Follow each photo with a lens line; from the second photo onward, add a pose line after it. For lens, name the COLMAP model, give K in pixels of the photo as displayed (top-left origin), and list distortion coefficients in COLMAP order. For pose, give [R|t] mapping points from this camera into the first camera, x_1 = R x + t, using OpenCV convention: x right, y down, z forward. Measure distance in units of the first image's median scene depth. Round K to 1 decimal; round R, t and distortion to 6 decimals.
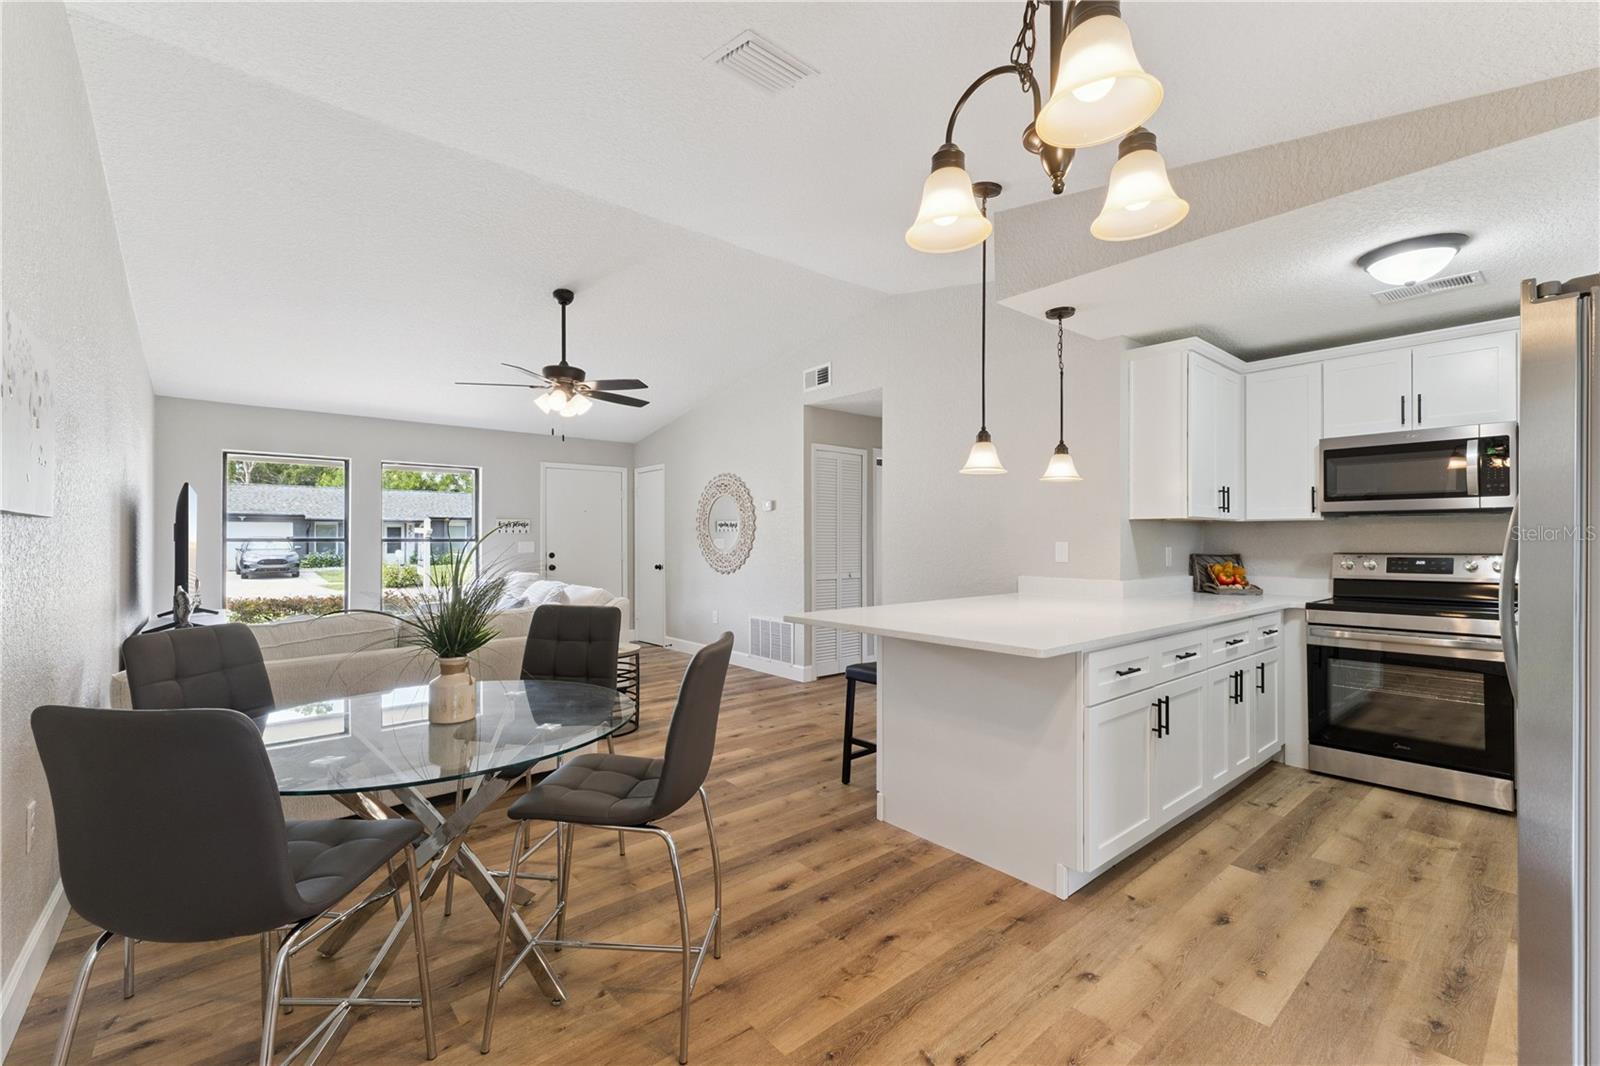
lens RADIAL K [[668.3, 0, 796.6], [0, 668.3, 535.5], [0, 0, 1]] dist [0.003329, 0.000292]
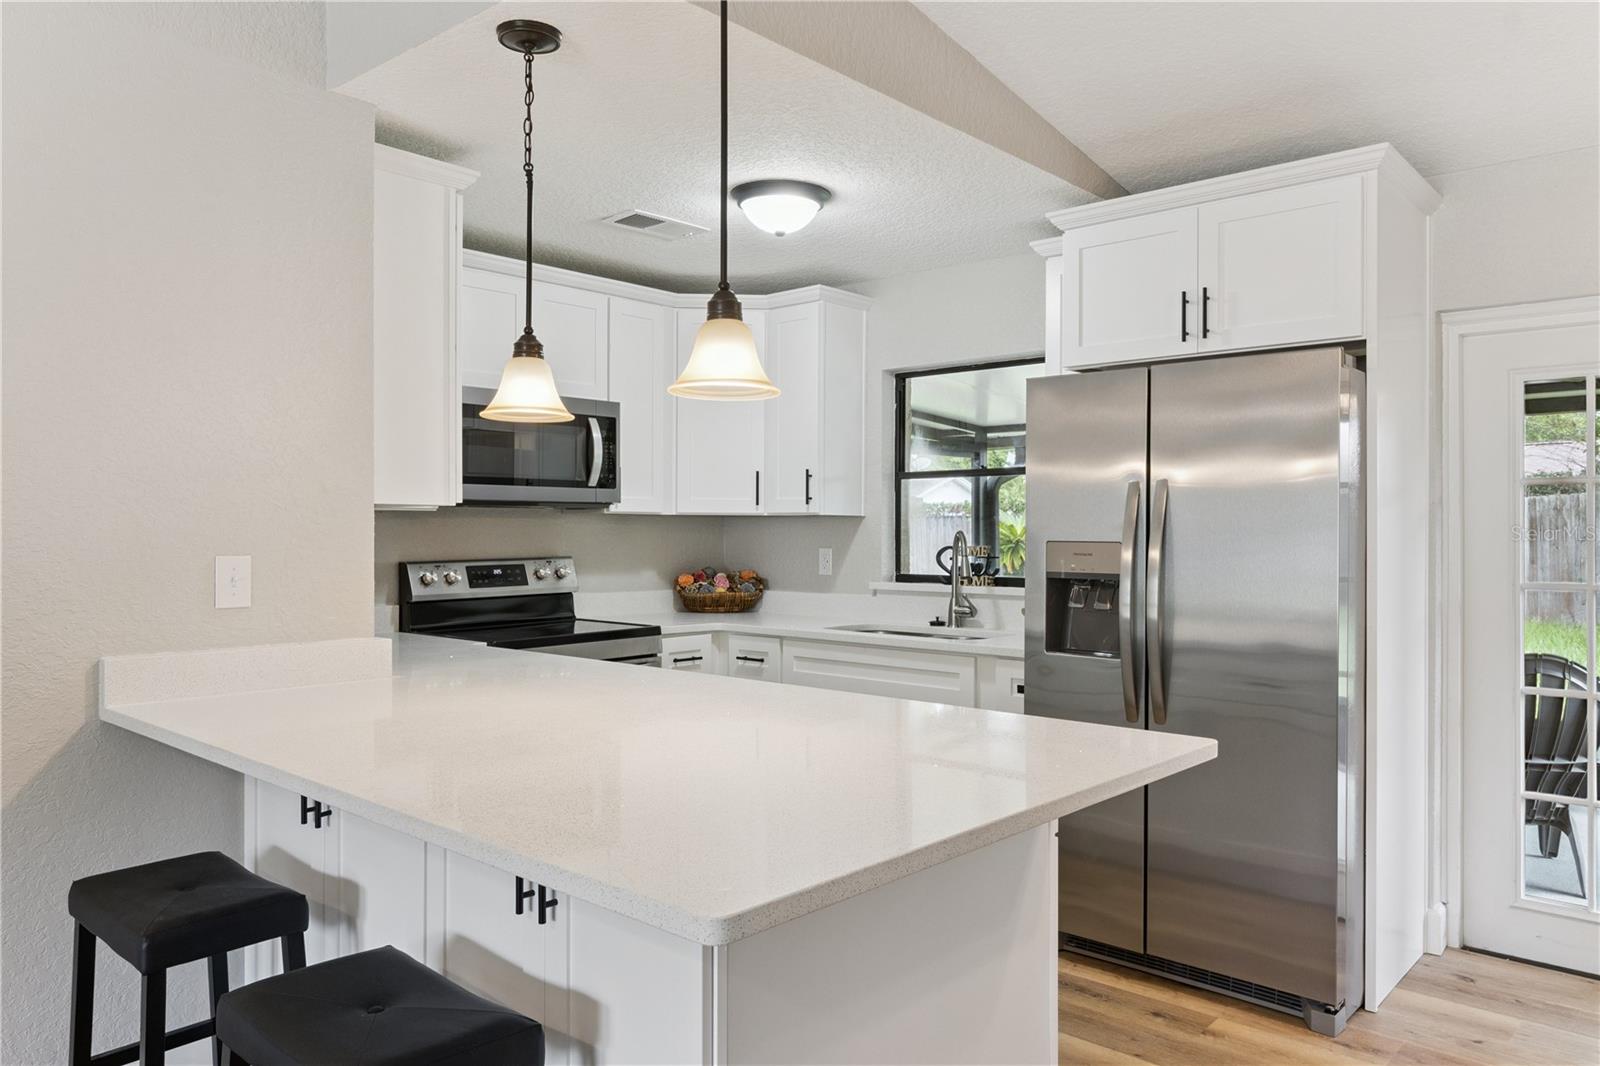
lens RADIAL K [[1102.3, 0, 806.5], [0, 1102.3, 526.0], [0, 0, 1]] dist [0.029823, -0.001119]
pose [[-0.127561, 0.001828, 0.991829, -0.311986], [-0.006969, 0.999972, -0.002739, -0.008978], [-0.991806, -0.007261, -0.127544, 0.803790]]
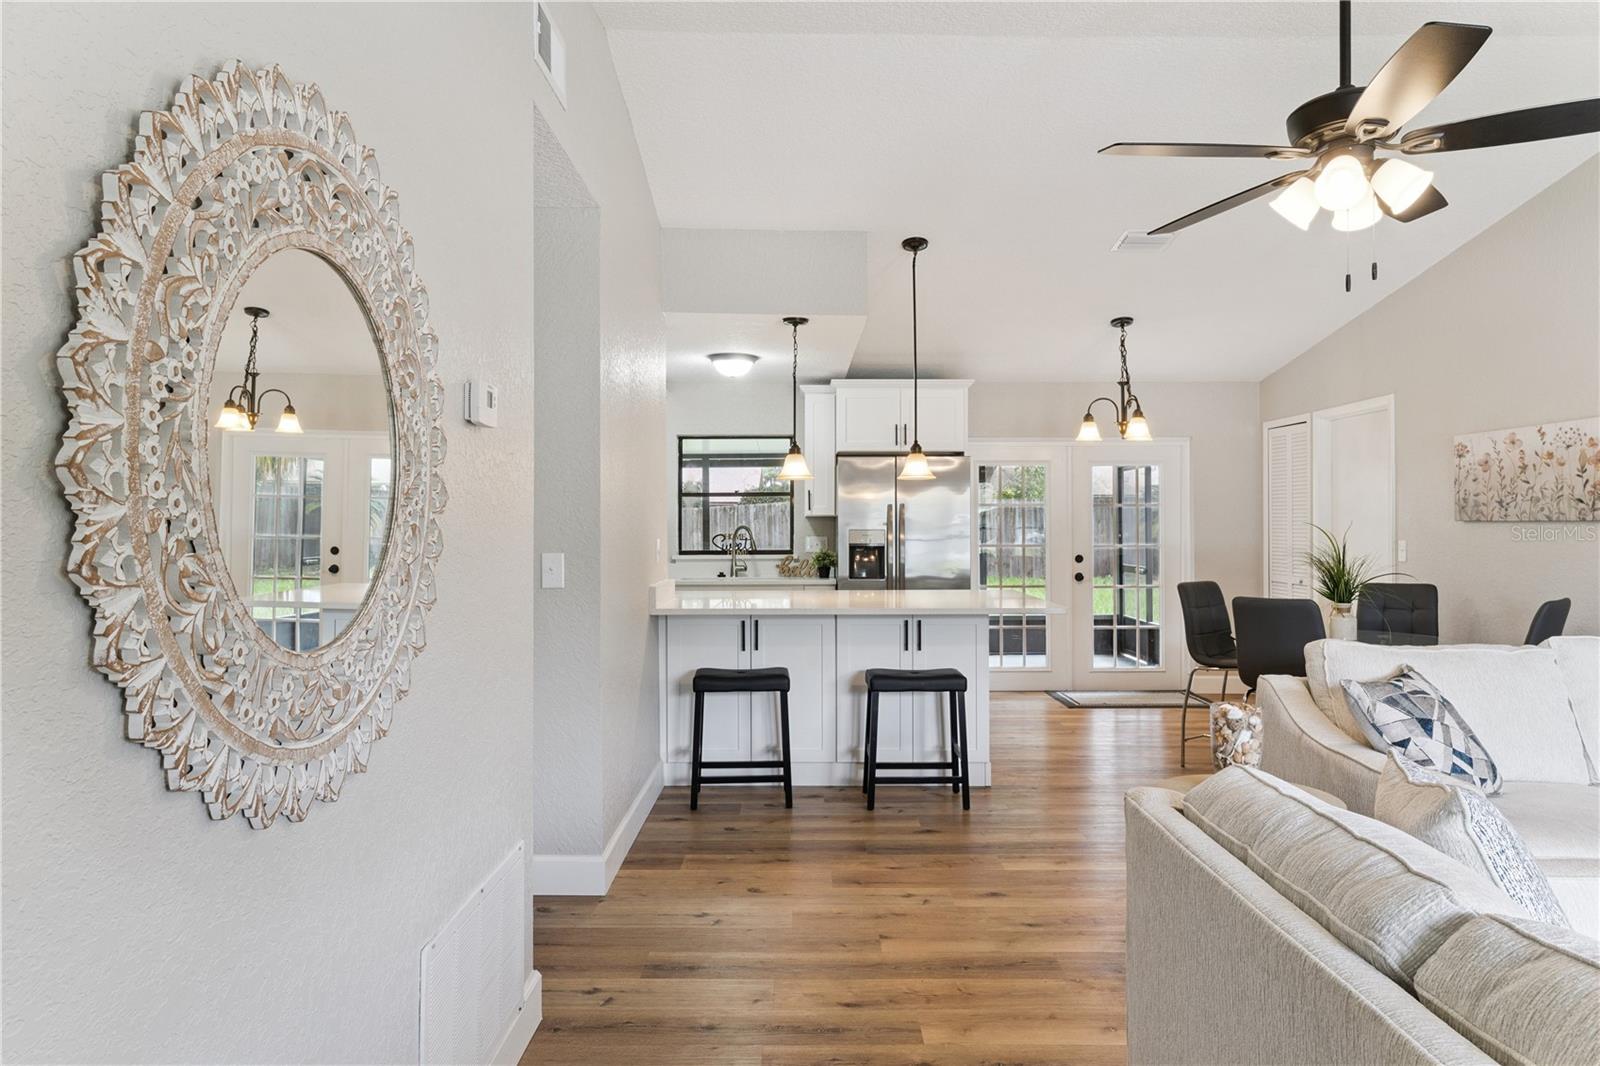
lens RADIAL K [[1008.3, 0, 800.3], [0, 1008.3, 521.1], [0, 0, 1]] dist [-0.004247, 0.001174]
pose [[-0.759461, -0.001447, 0.650551, -0.576136], [-0.006841, 0.999960, -0.005761, -0.006337], [-0.650517, -0.008825, -0.759441, 1.951161]]
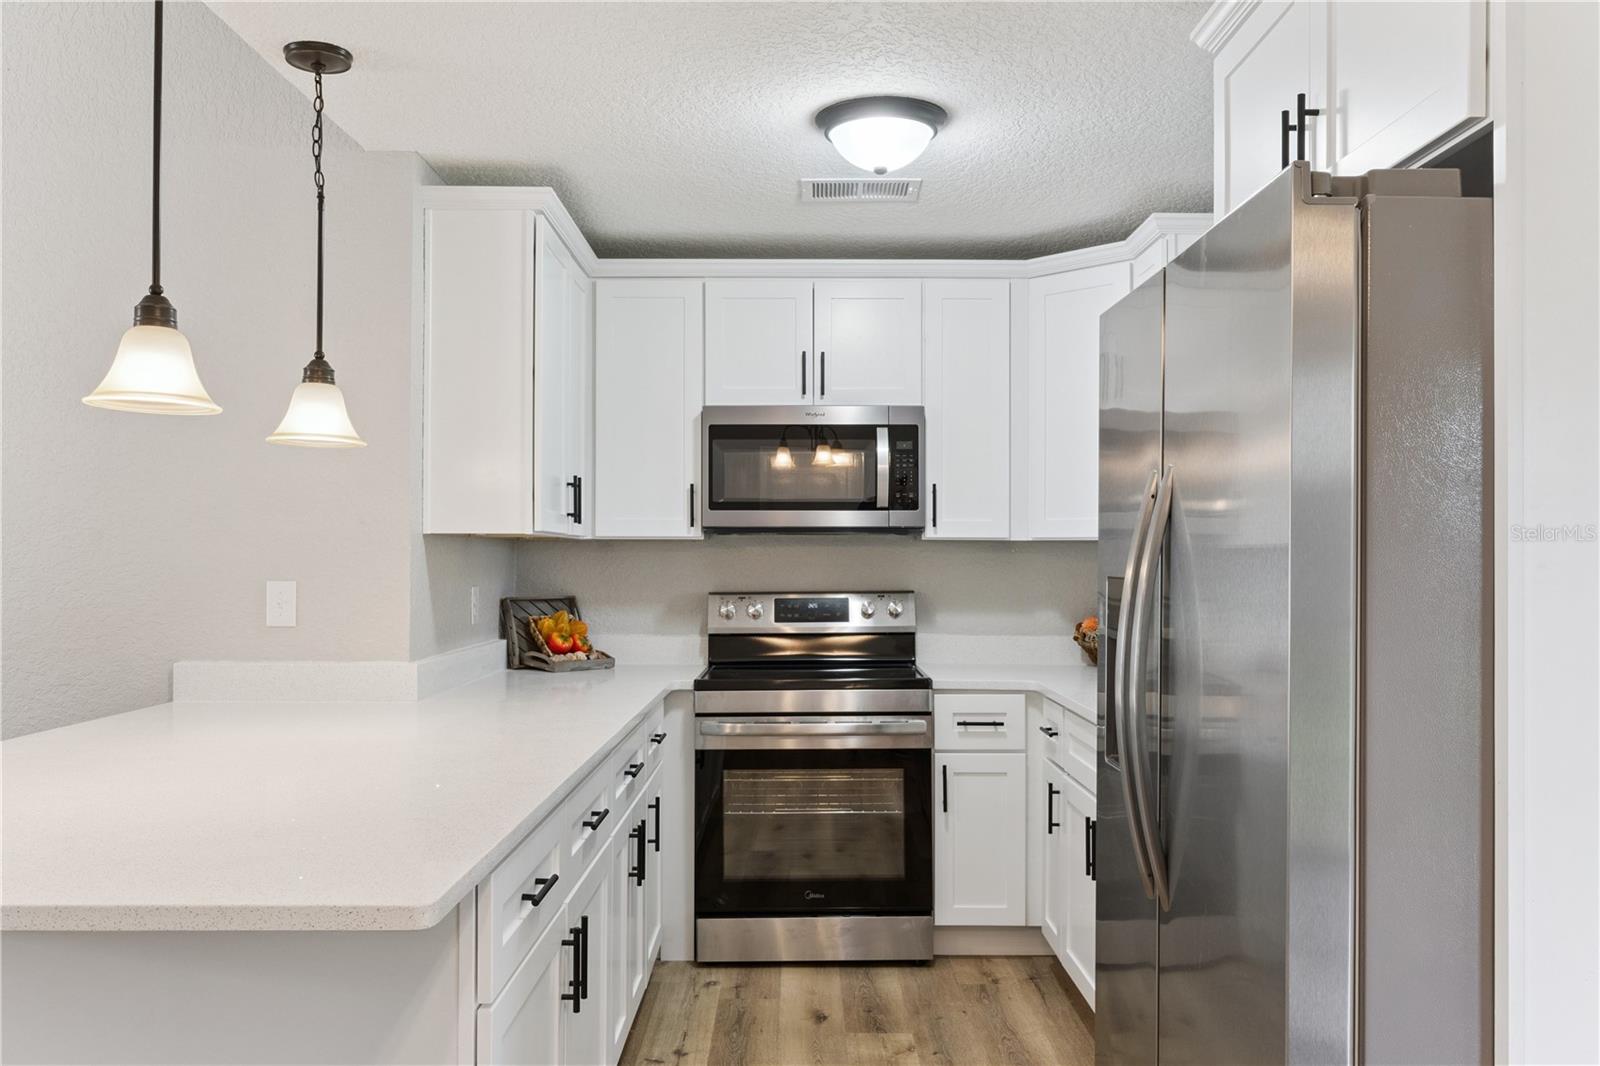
lens RADIAL K [[1228.7, 0, 803.9], [0, 1228.7, 543.5], [0, 0, 1]] dist [0.003869, 0.002094]
pose [[0.641786, 0.009468, 0.766825, -0.010565], [-0.005614, 0.999955, -0.007648, -0.011864], [-0.766863, 0.000603, 0.641811, 0.218715]]
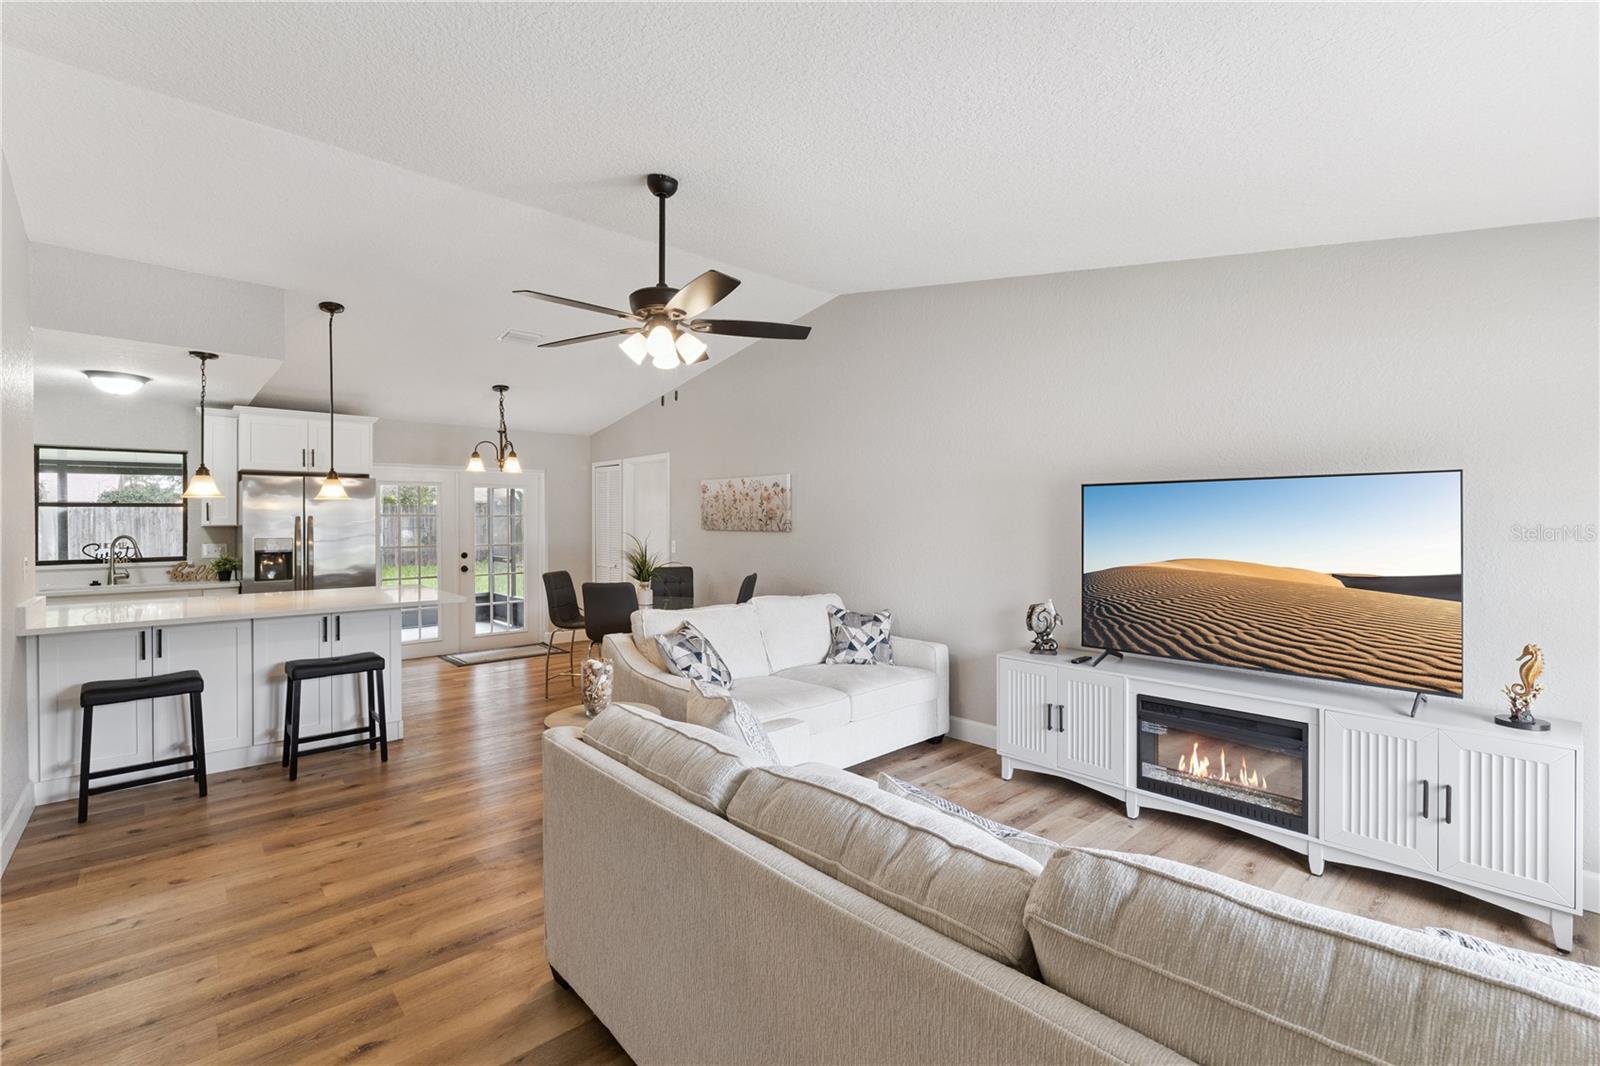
lens RADIAL K [[706.7, 0, 798.9], [0, 706.7, 521.0], [0, 0, 1]] dist [-0.001006, -0.000570]
pose [[-0.999720, -0.002559, -0.023508, -0.550237], [-0.002434, 0.999983, -0.005323, -0.033570], [0.023521, -0.005265, -0.999709, 2.000492]]
